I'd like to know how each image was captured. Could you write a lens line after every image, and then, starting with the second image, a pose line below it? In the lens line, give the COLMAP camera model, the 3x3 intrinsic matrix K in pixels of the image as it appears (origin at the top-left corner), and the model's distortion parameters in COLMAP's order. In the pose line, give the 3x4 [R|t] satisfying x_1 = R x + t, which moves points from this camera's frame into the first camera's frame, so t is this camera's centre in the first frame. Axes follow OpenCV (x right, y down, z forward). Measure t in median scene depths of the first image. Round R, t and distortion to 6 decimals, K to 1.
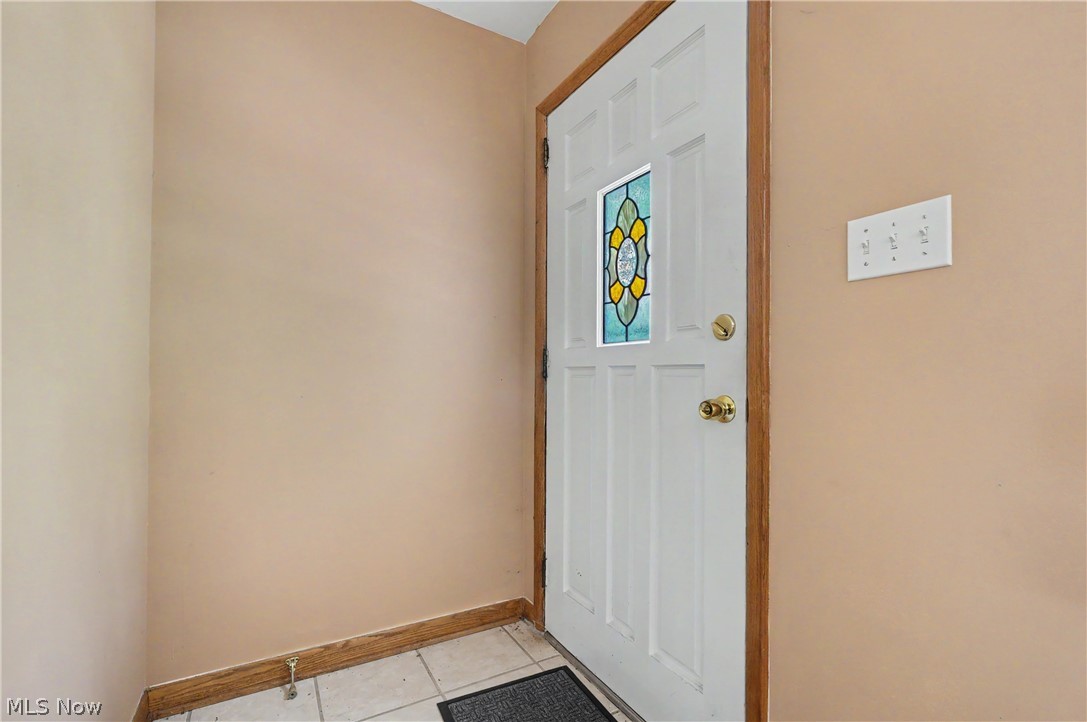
lens RADIAL K [[503.9, 0, 544.3], [0, 503.9, 366.0], [0, 0, 1]] dist [-0.008736, 0.000676]
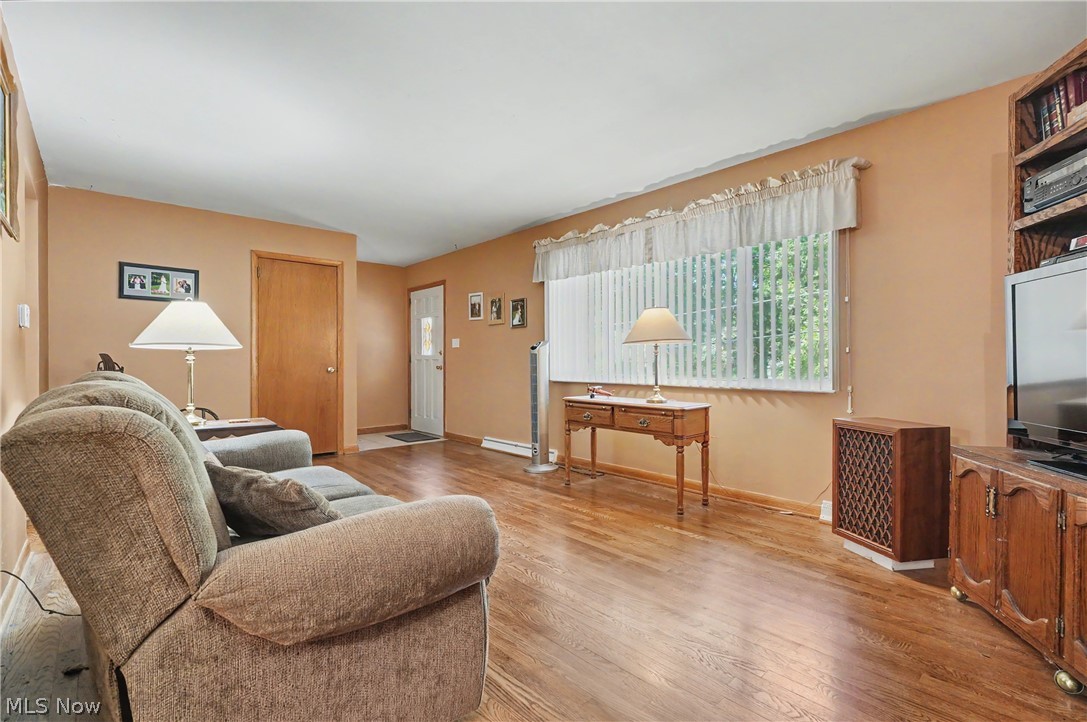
lens RADIAL K [[503.9, 0, 548.6], [0, 503.9, 358.3], [0, 0, 1]] dist [-0.008736, 0.000676]
pose [[0.974803, -0.008738, 0.222897, 0.278003], [0.005524, 0.999872, 0.015039, -0.093659], [-0.223000, -0.013429, 0.974726, -4.735357]]
